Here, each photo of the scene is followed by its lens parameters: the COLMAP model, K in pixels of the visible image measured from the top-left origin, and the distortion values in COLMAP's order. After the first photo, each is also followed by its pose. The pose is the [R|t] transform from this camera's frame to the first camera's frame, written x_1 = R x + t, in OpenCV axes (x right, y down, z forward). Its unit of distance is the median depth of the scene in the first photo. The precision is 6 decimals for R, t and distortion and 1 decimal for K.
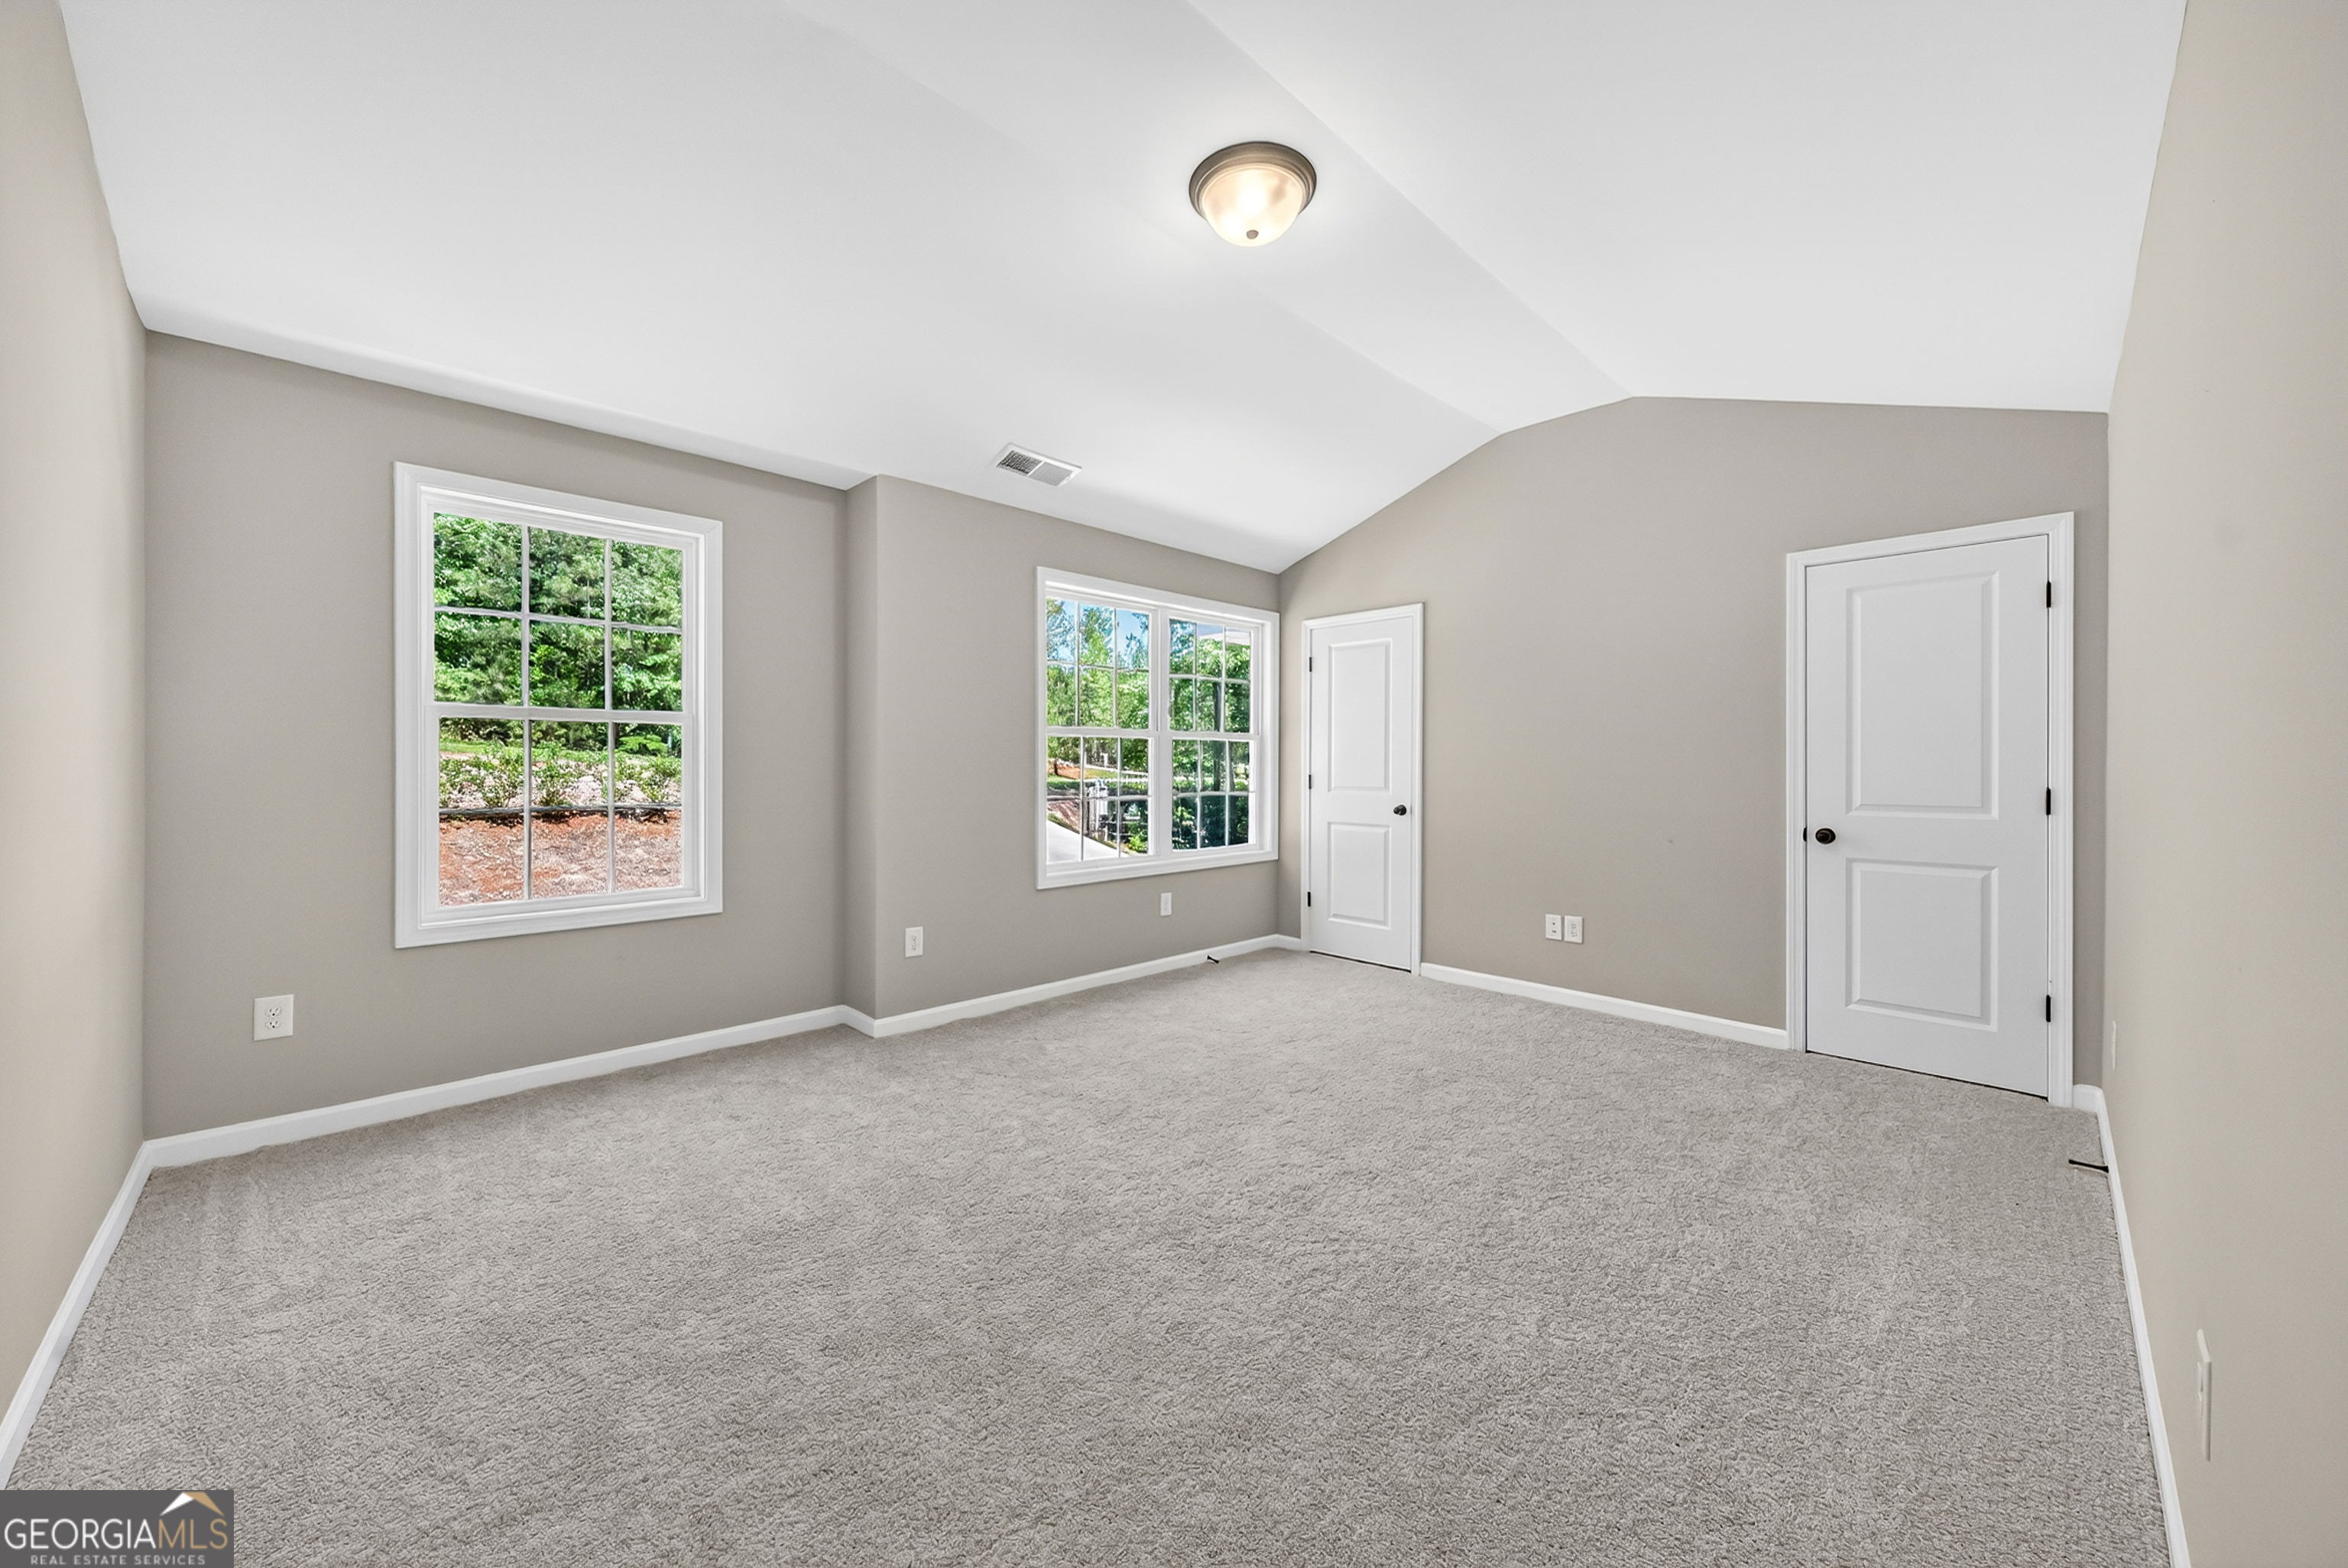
lens RADIAL K [[861.9, 0, 1173.8], [0, 861.9, 777.0], [0, 0, 1]] dist [0.000507, 0.000036]
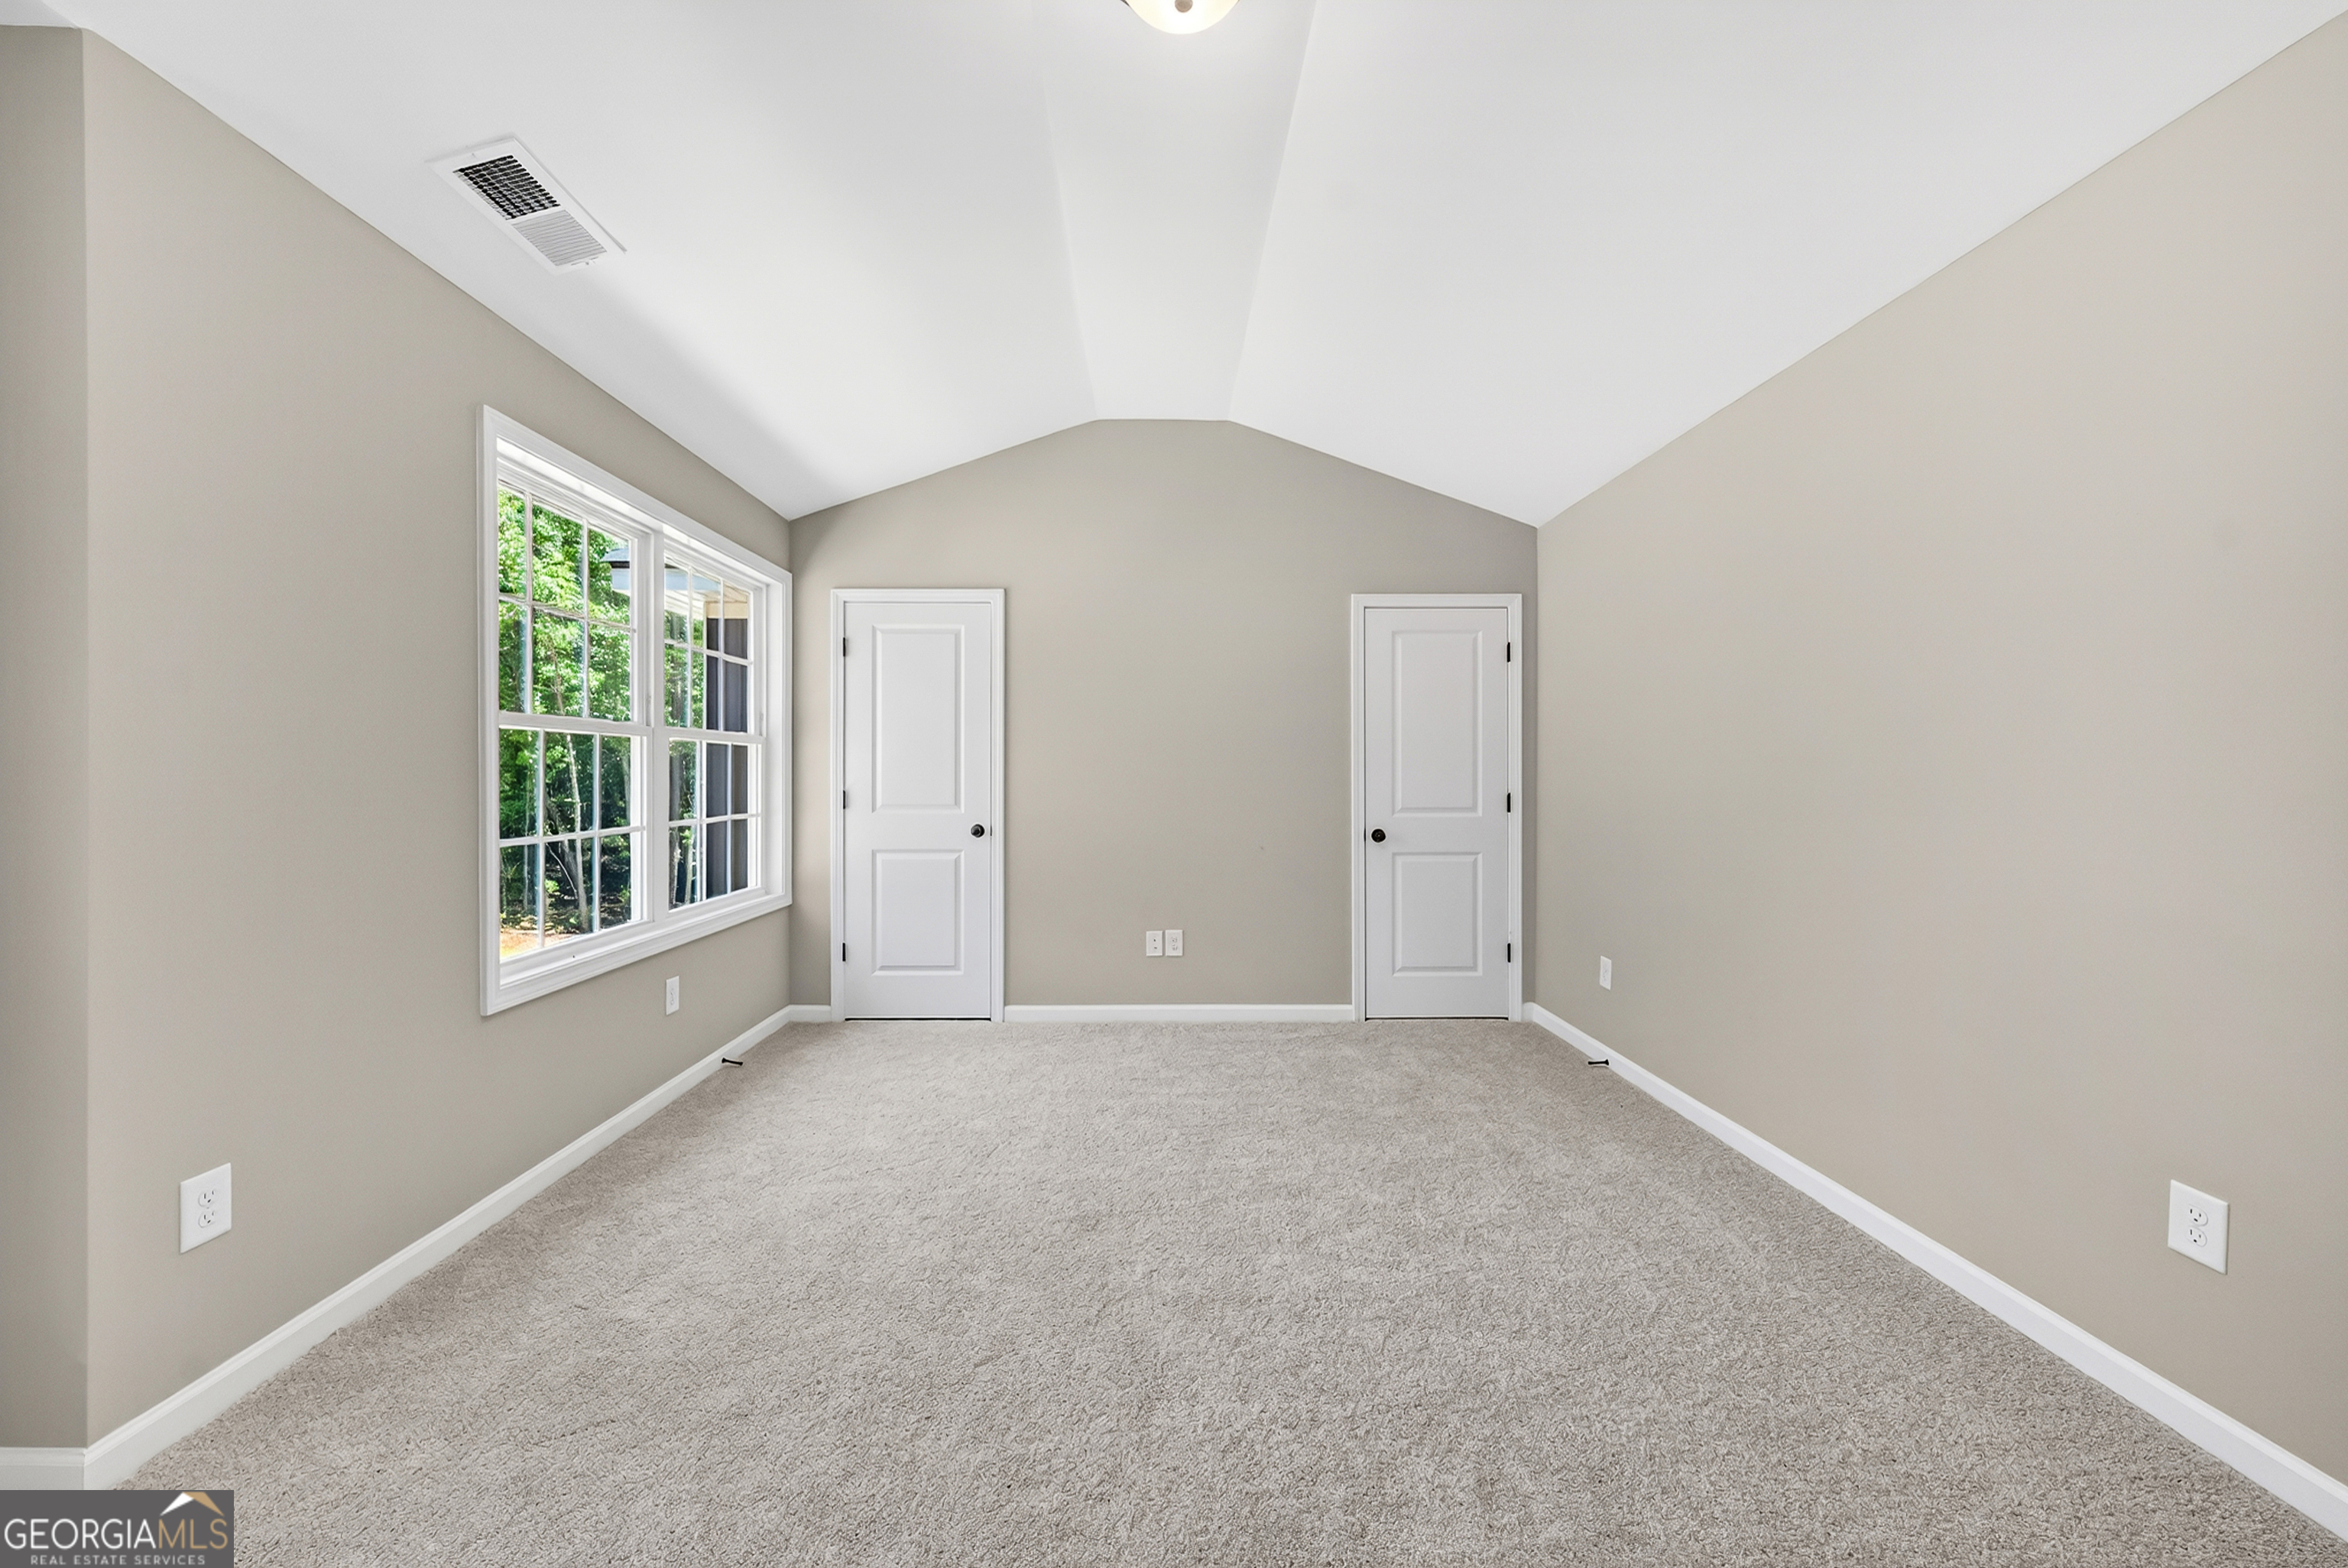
lens RADIAL K [[853.8, 0, 1174.0], [0, 853.8, 784.0], [0, 0, 1]] dist [-0.013500, 0.003948]
pose [[0.682156, -0.011142, 0.731122, -0.249347], [0.012291, 0.999917, 0.003770, -0.008980], [-0.731104, 0.006415, 0.682236, 0.335710]]
